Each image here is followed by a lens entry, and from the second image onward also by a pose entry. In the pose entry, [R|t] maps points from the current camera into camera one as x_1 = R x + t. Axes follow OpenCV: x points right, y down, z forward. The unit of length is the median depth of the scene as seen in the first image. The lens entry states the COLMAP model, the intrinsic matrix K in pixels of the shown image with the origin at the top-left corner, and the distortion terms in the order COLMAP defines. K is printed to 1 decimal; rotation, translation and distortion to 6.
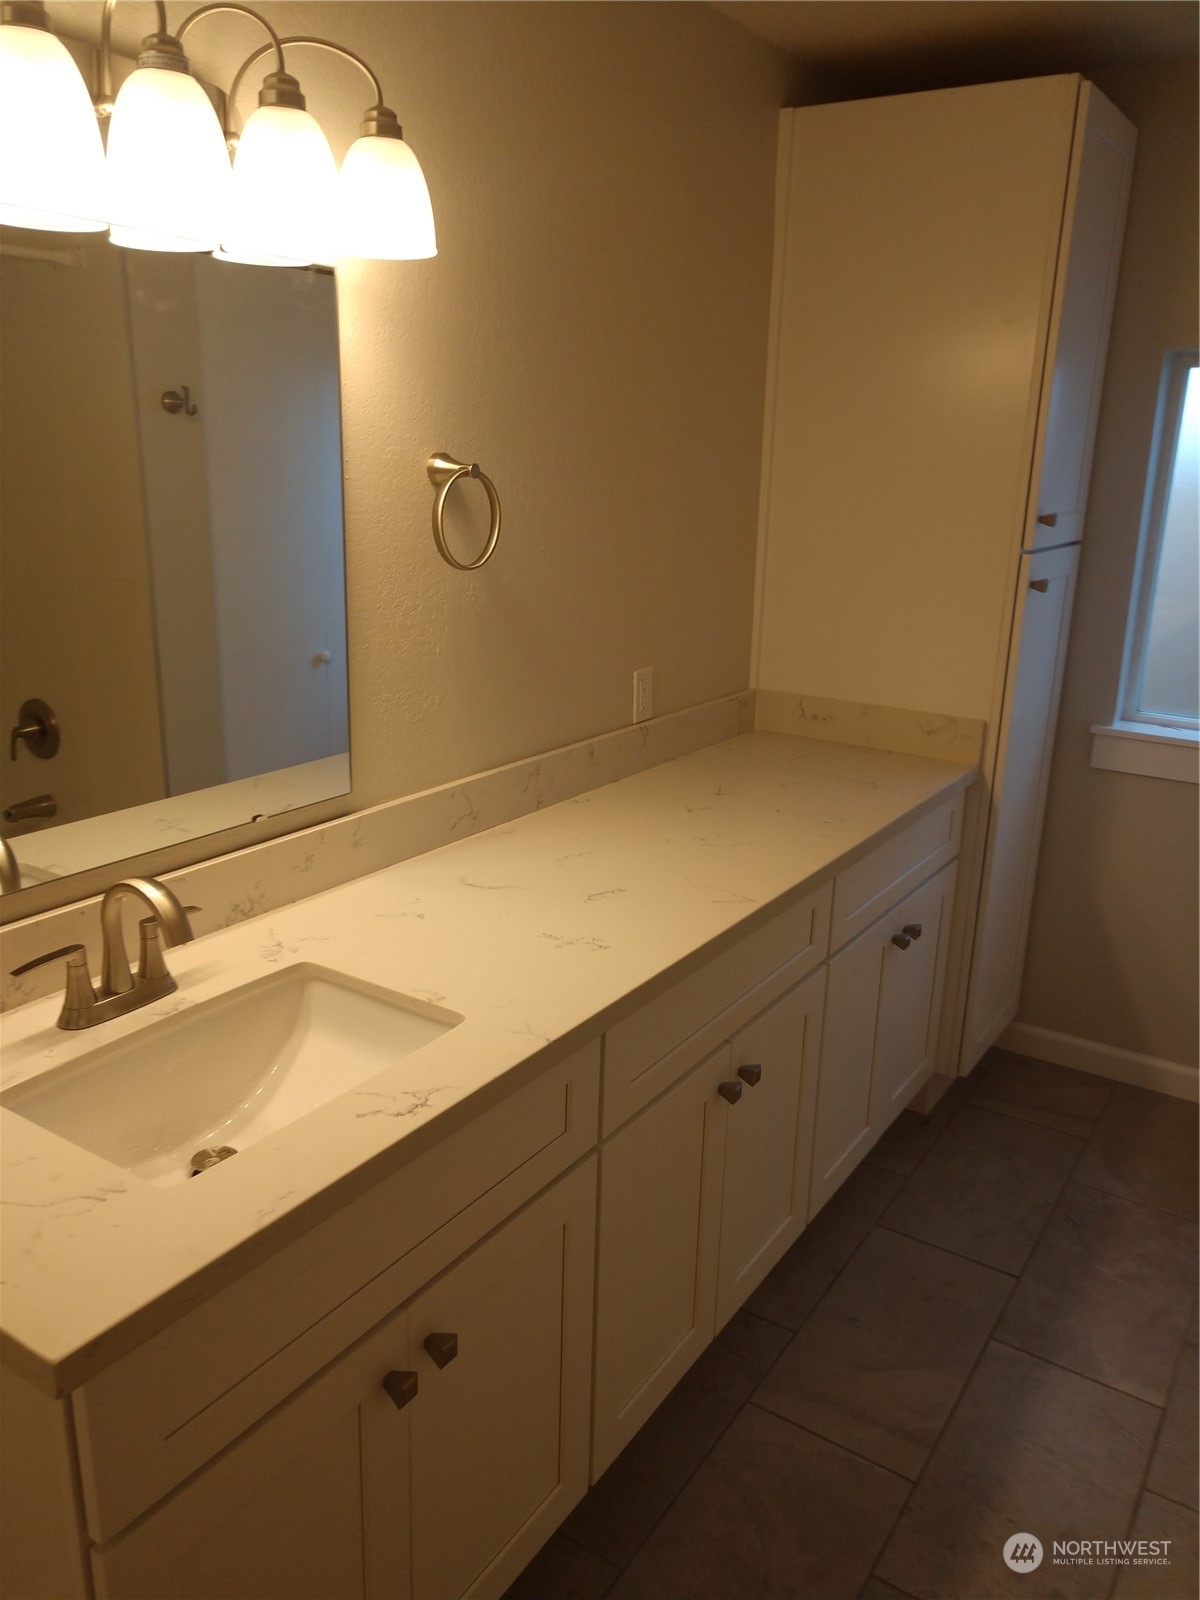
lens RADIAL K [[1237.9, 0, 600.0], [0, 1237.9, 800.0], [0, 0, 1]] dist [0.023968, 0.002498]
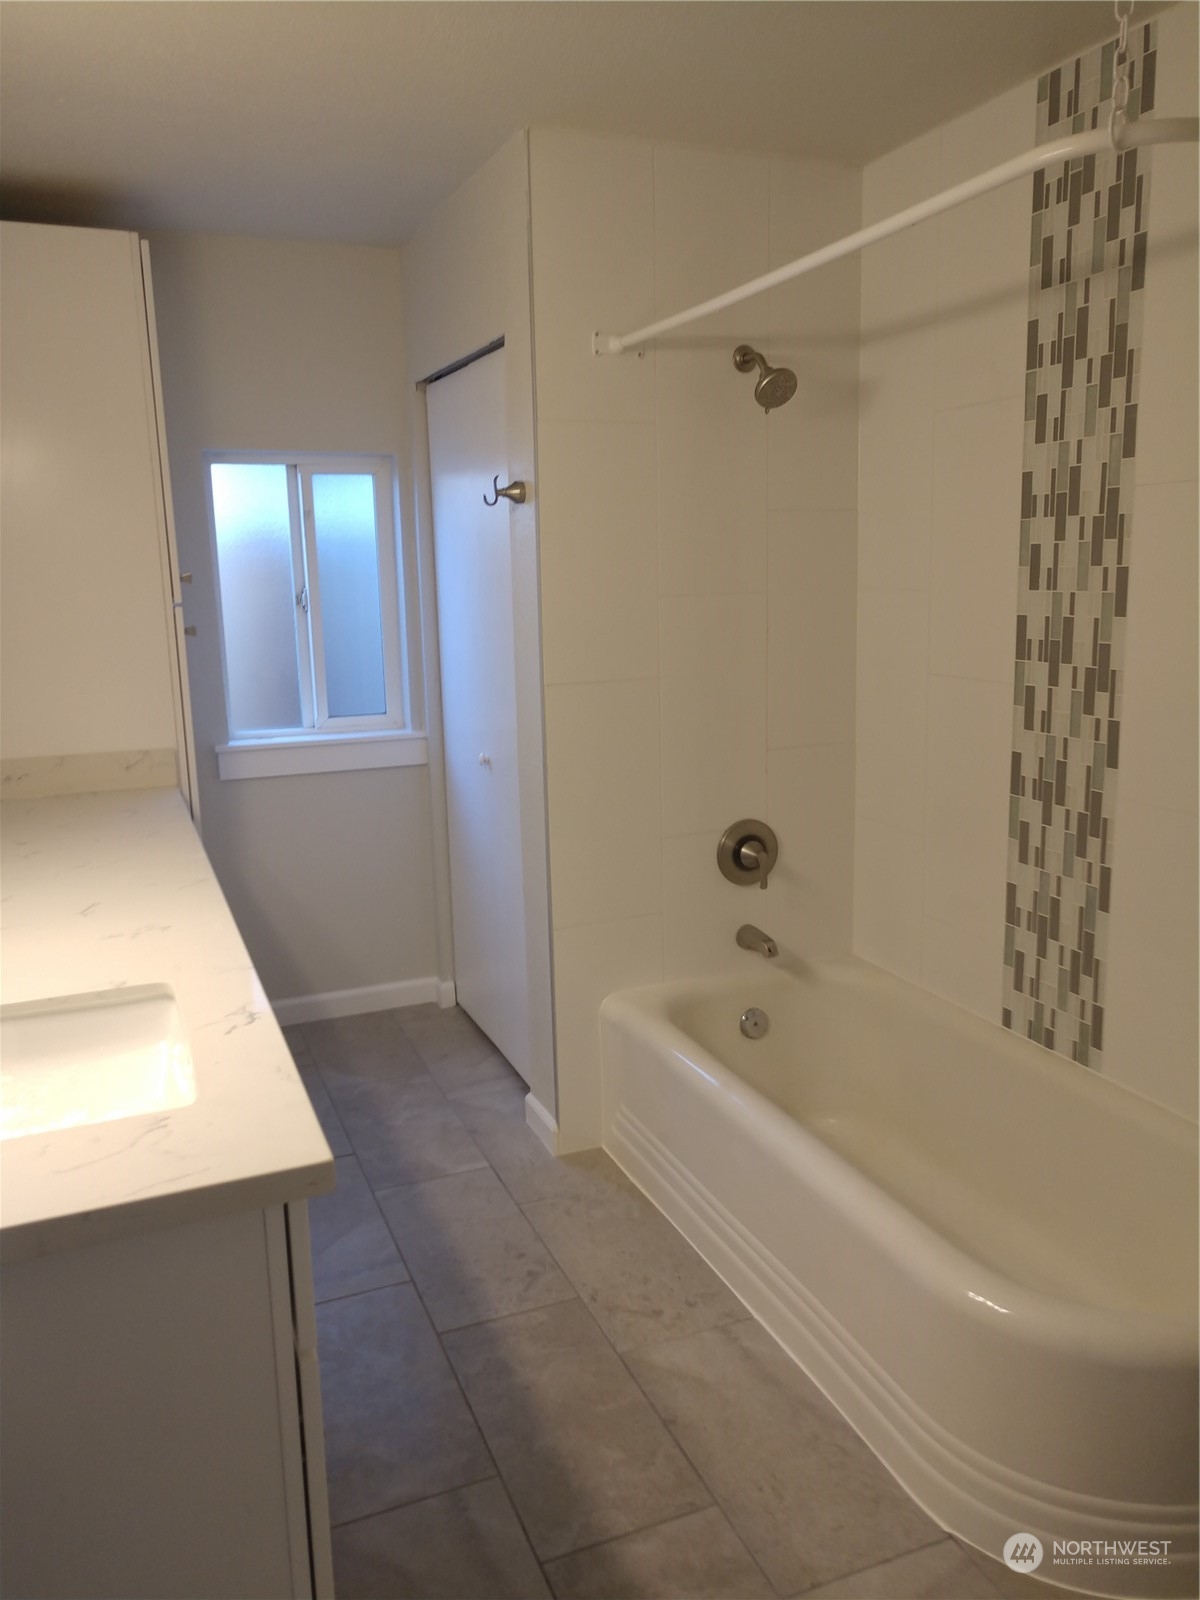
lens RADIAL K [[1237.9, 0, 600.0], [0, 1237.9, 800.0], [0, 0, 1]] dist [0.023968, 0.002498]
pose [[0.567001, -0.200505, 0.798942, -0.484278], [0.267476, 0.962179, 0.051647, 0.037427], [-0.779081, 0.184414, 0.599187, -0.026830]]
